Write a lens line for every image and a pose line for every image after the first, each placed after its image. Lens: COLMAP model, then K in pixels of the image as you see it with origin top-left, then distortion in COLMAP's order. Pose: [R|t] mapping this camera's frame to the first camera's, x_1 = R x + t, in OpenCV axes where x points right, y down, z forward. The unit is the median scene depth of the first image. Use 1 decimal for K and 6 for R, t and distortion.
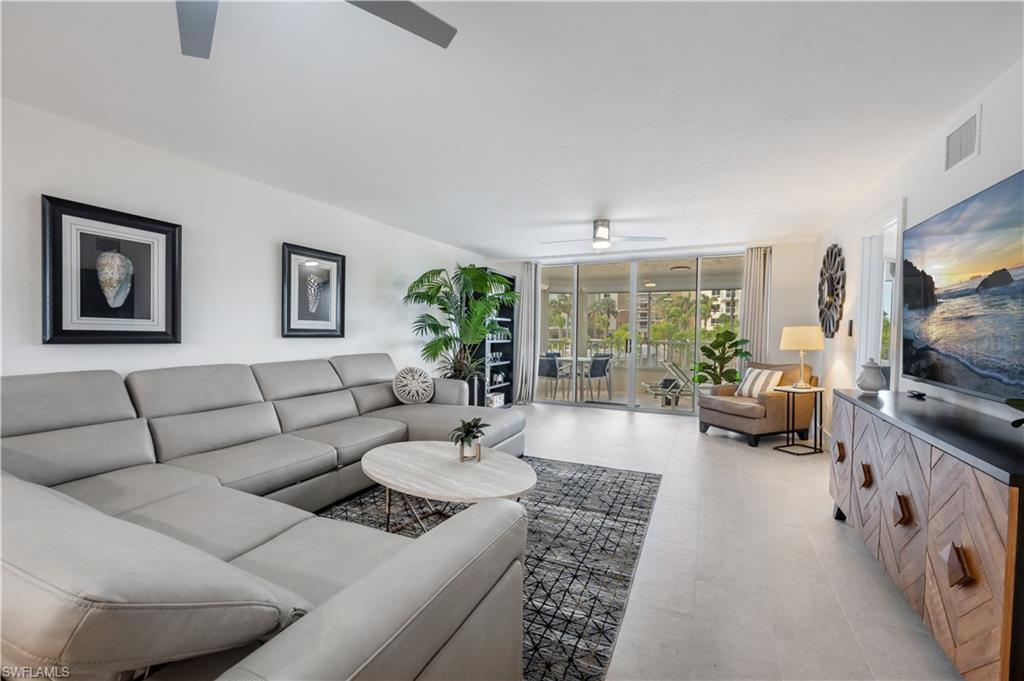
lens RADIAL K [[427.7, 0, 522.5], [0, 427.7, 346.2], [0, 0, 1]] dist [0.002122, 0.000651]
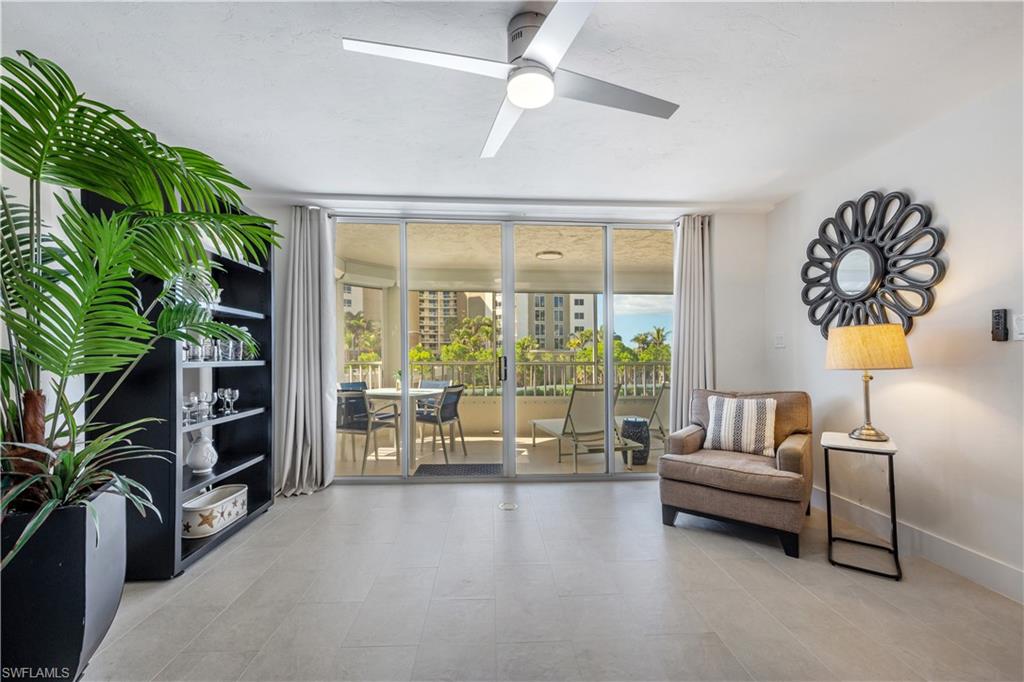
lens RADIAL K [[424.1, 0, 509.2], [0, 424.1, 355.5], [0, 0, 1]] dist [-0.015851, -0.000237]
pose [[0.895383, -0.007569, 0.445232, 0.005707], [0.020906, 0.999468, -0.025051, -0.003263], [-0.444806, 0.031739, 0.895065, 0.552608]]
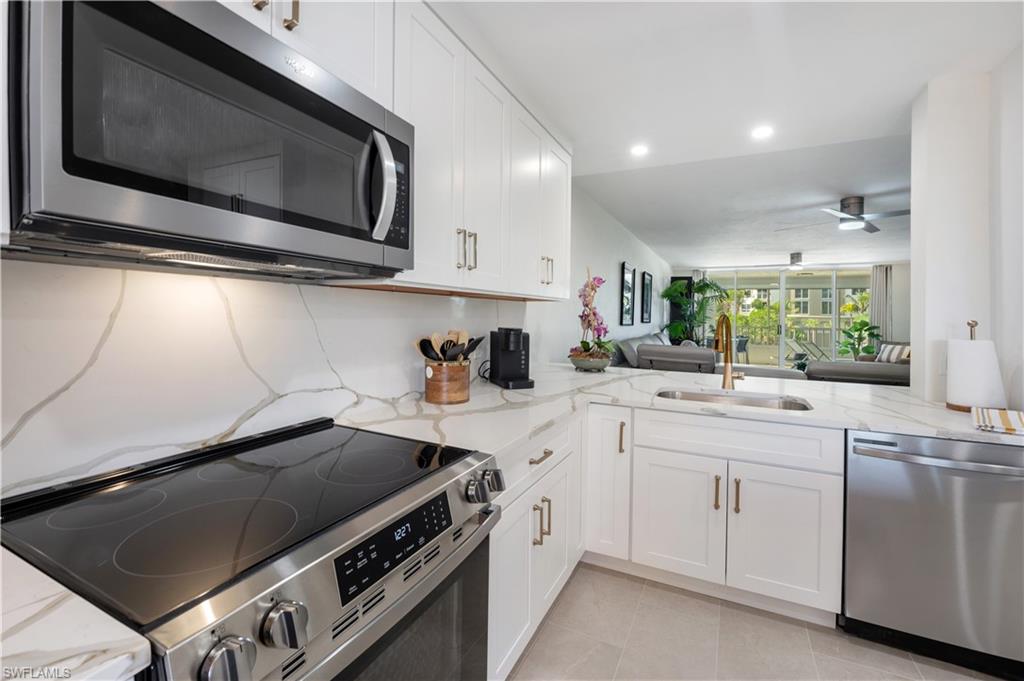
lens RADIAL K [[427.7, 0, 503.6], [0, 427.7, 316.1], [0, 0, 1]] dist [0.002122, 0.000651]
pose [[0.997344, 0.005627, -0.072622, -0.670128], [-0.008092, 0.999399, -0.033700, 0.011684], [0.072389, 0.034198, 0.996790, -0.594179]]
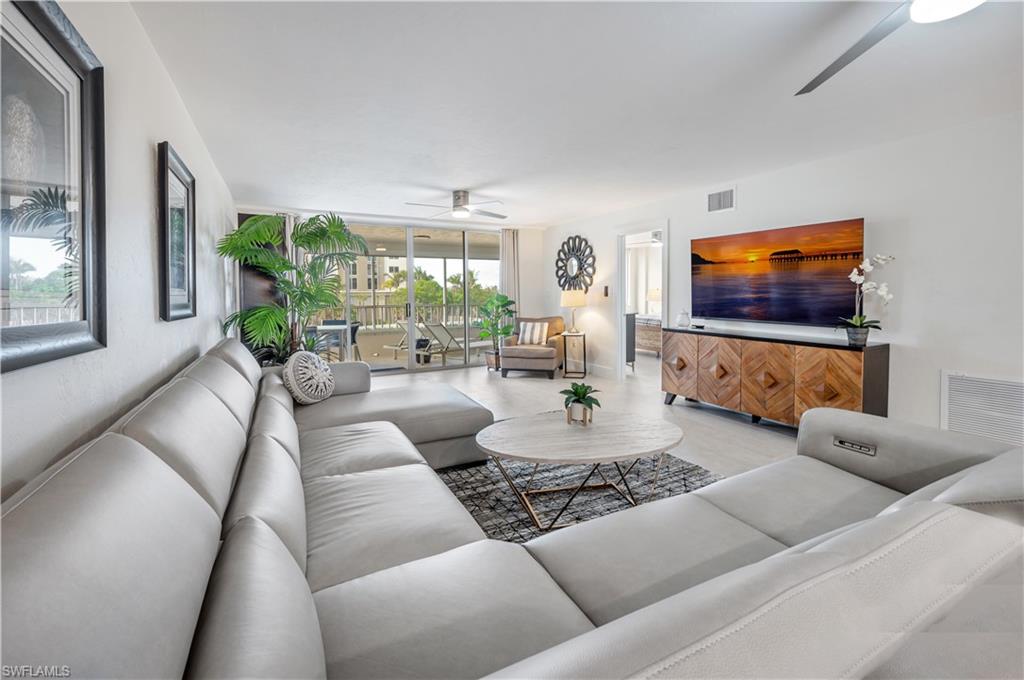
lens RADIAL K [[427.7, 0, 516.5], [0, 427.7, 308.3], [0, 0, 1]] dist [0.002122, 0.000651]
pose [[0.609858, -0.044115, 0.791282, -0.466076], [0.044051, 0.998793, 0.021733, -0.018335], [-0.791285, 0.021603, 0.611065, 0.204160]]
